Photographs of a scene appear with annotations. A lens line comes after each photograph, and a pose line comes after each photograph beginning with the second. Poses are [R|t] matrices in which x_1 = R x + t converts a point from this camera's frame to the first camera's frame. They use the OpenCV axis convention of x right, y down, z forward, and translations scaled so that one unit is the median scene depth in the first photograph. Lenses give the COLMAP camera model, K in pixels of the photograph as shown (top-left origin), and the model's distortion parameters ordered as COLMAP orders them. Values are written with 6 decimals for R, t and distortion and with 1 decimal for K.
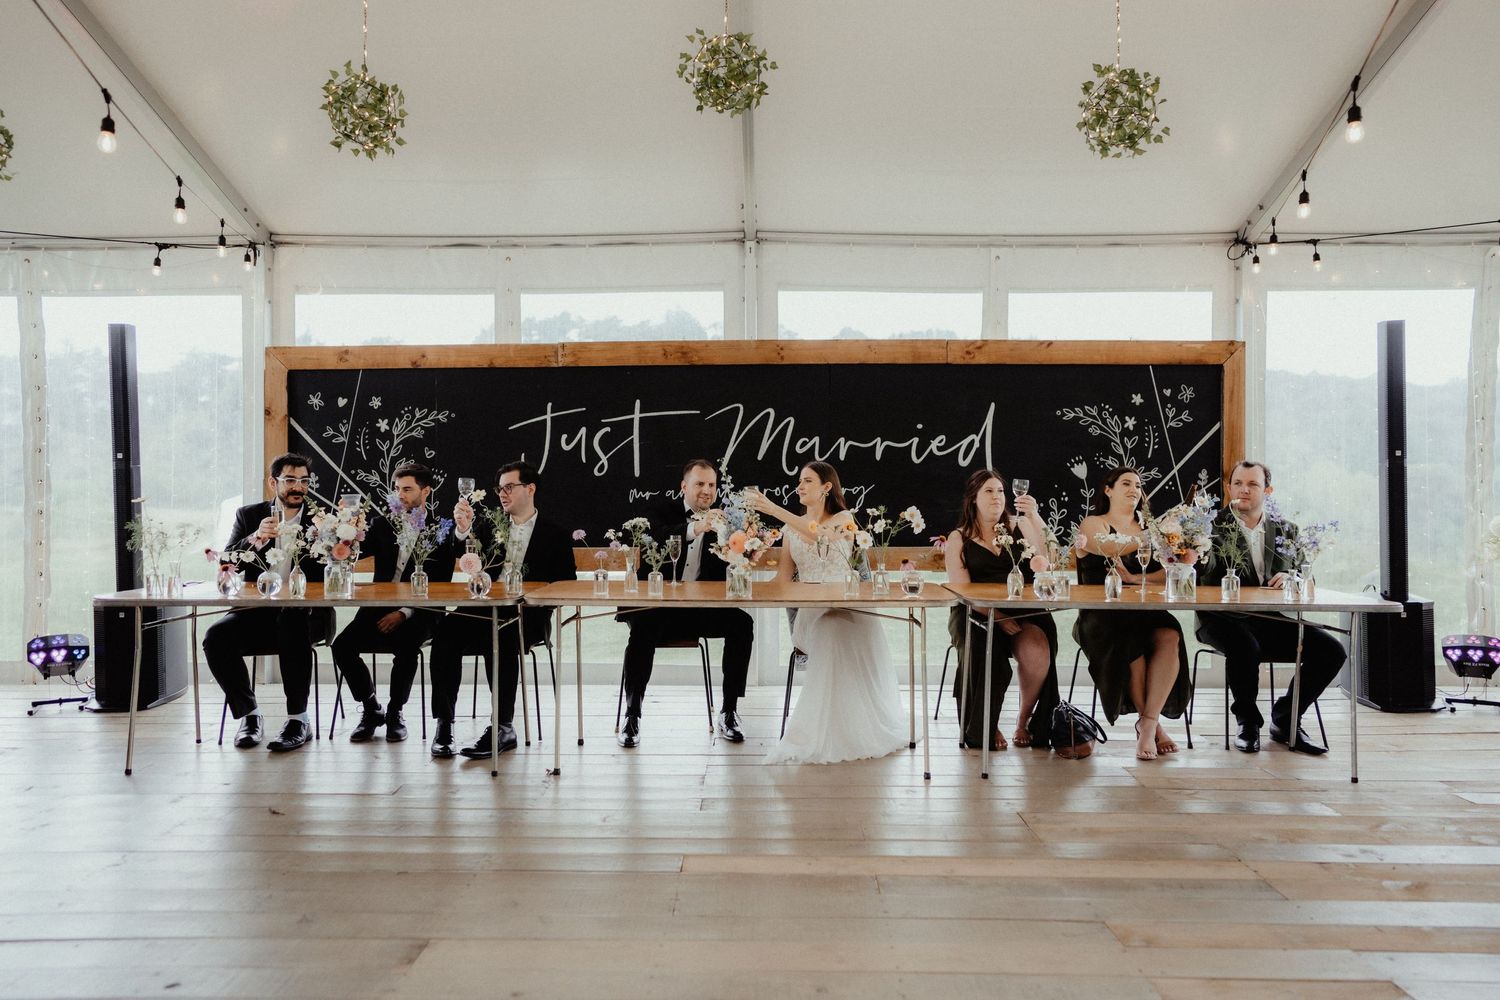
lens RADIAL K [[1010.5, 0, 756.7], [0, 1010.5, 496.8], [0, 0, 1]] dist [-0.042392, 0.049381]
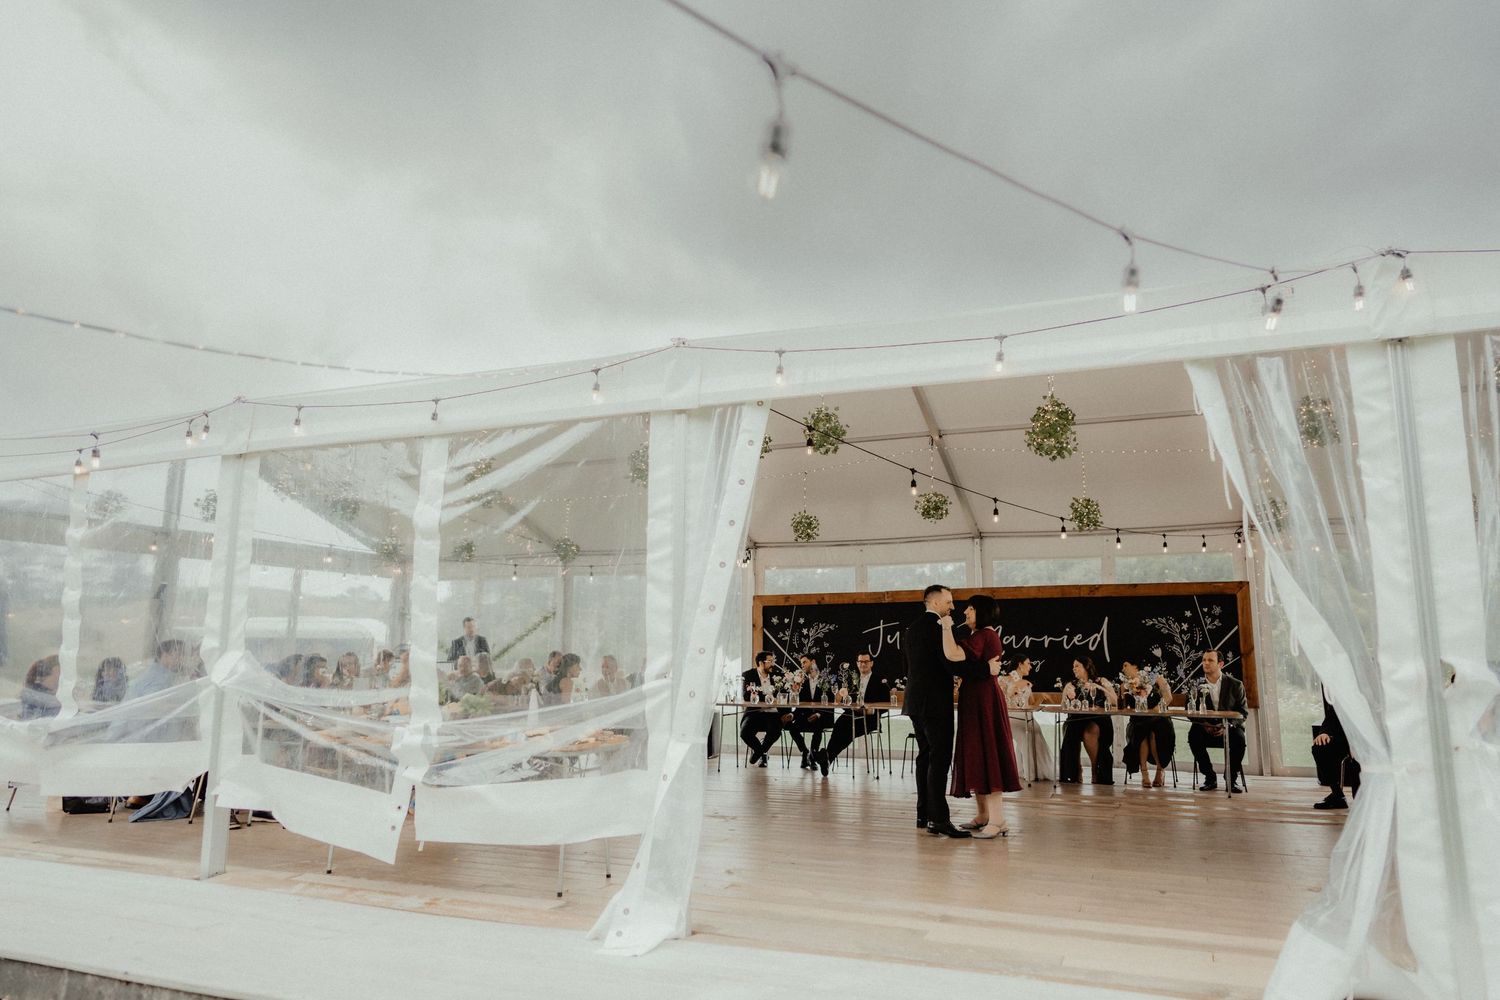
lens RADIAL K [[1010.5, 0, 746.6], [0, 1010.5, 494.8], [0, 0, 1]] dist [-0.042392, 0.049381]
pose [[0.927688, -0.057552, -0.368894, 0.353318], [-0.005047, 0.986024, -0.166526, -0.000076], [0.373322, 0.156346, 0.914432, -1.159657]]
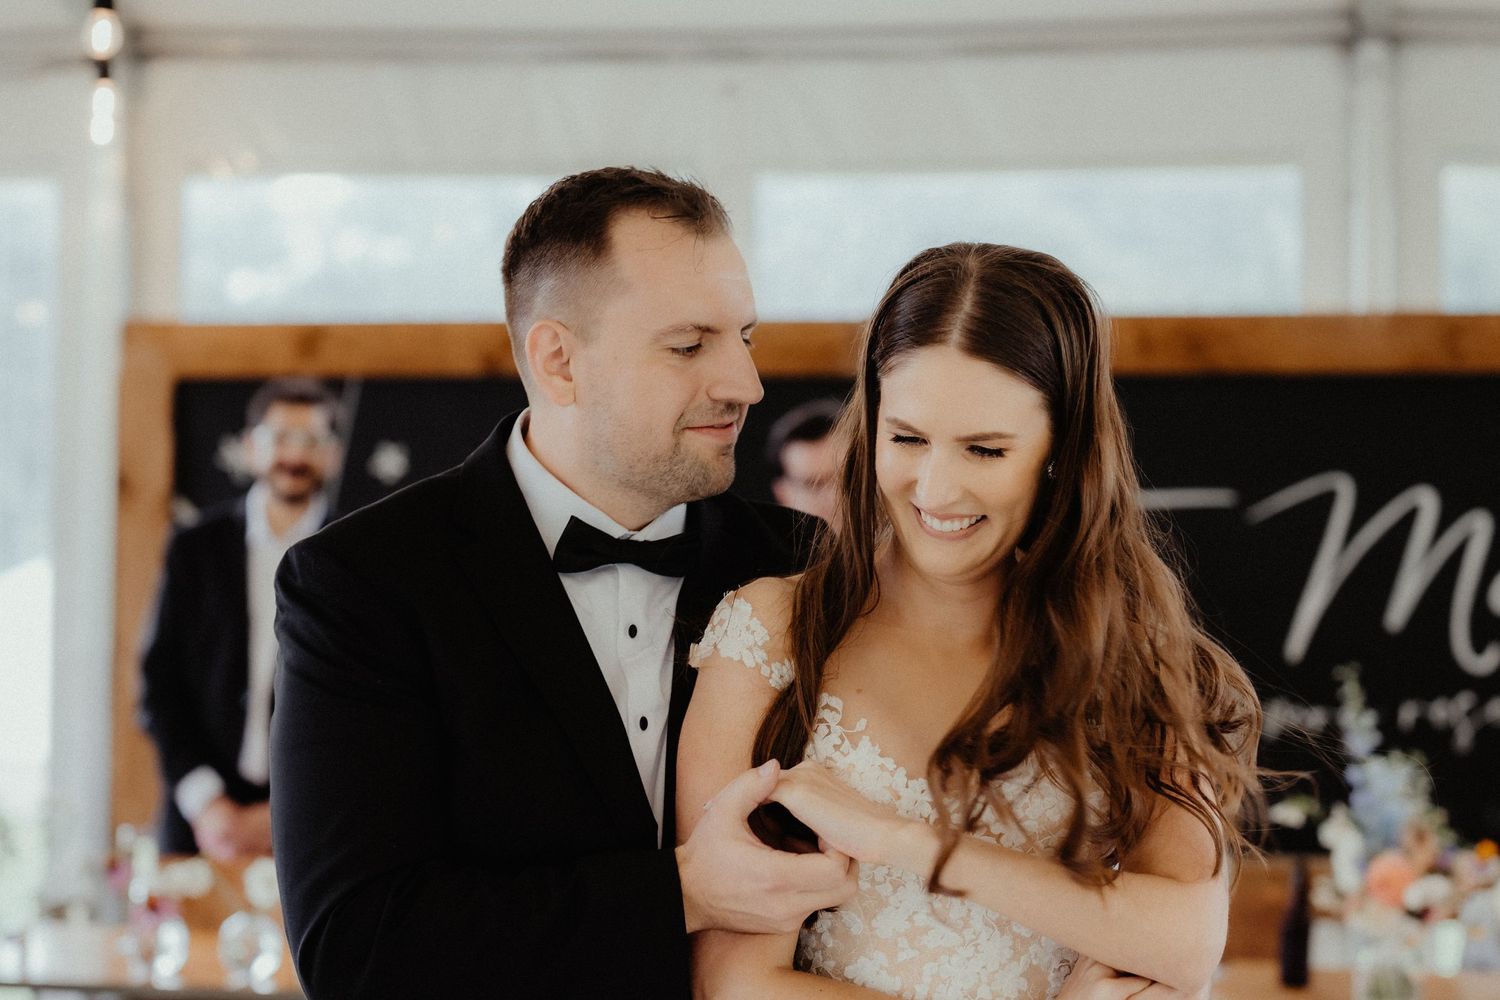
lens RADIAL K [[3242.9, 0, 759.9], [0, 3242.9, 507.7], [0, 0, 1]] dist [-0.042754, 0.000000]
pose [[0.989490, 0.011306, -0.144159, -0.062913], [-0.015330, 0.999522, -0.026839, -0.049753], [0.143786, 0.028767, 0.989191, -0.249241]]
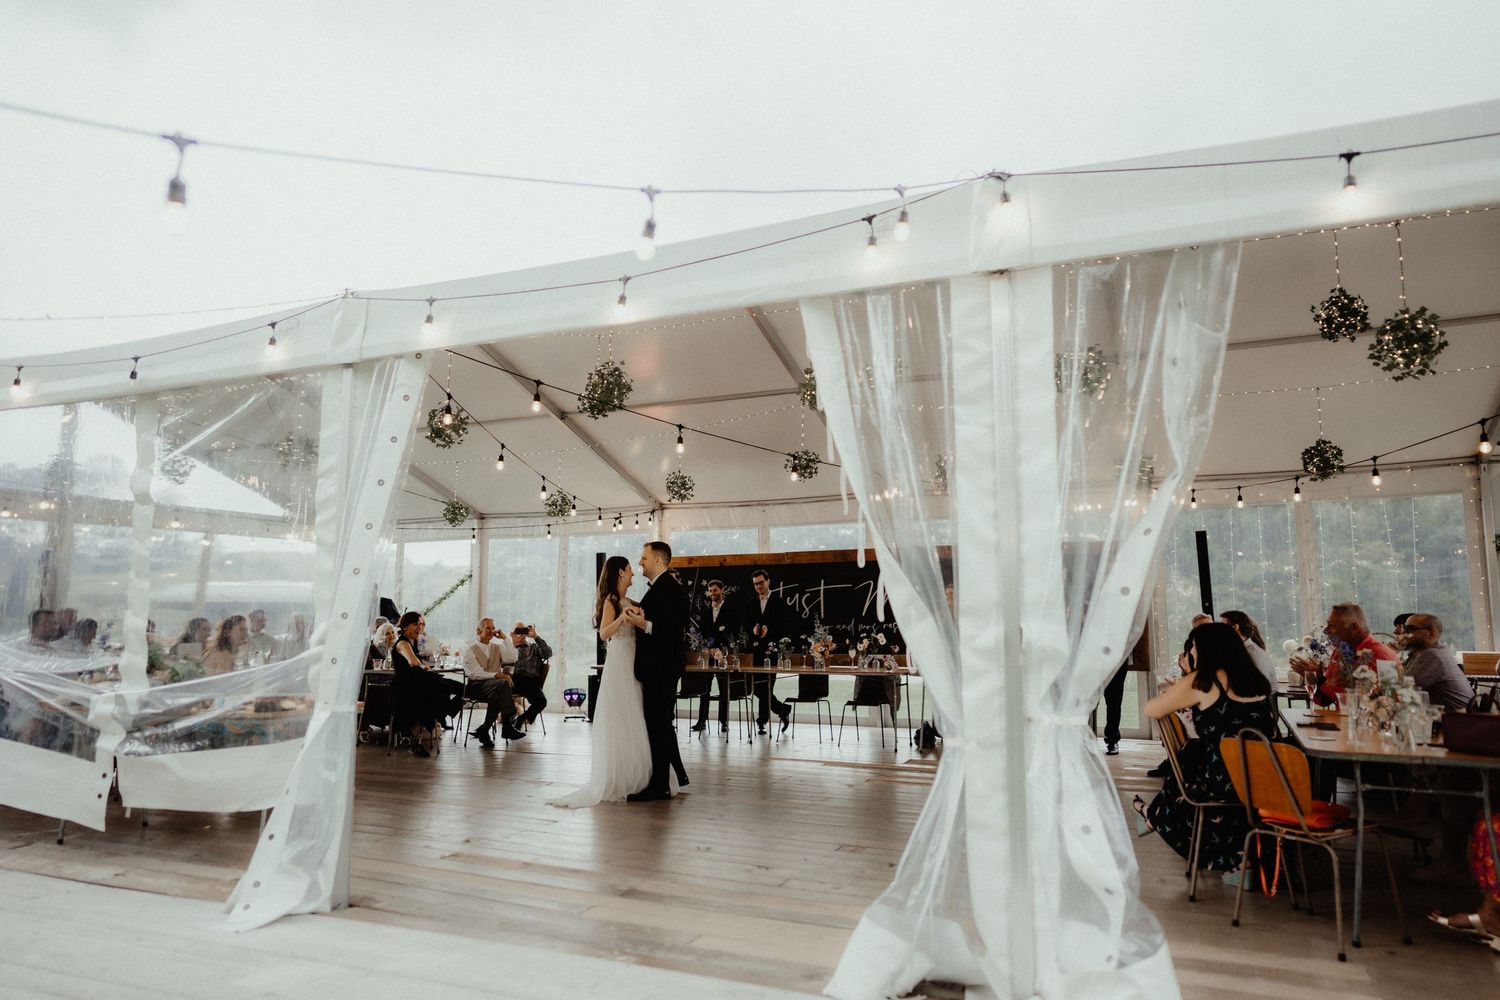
lens RADIAL K [[1010.5, 0, 746.8], [0, 1010.5, 498.9], [0, 0, 1]] dist [-0.042392, 0.049381]
pose [[0.914492, -0.049799, -0.401528, 0.618727], [-0.001094, 0.992089, -0.125535, -0.003556], [0.404603, 0.115240, 0.907202, -0.996461]]
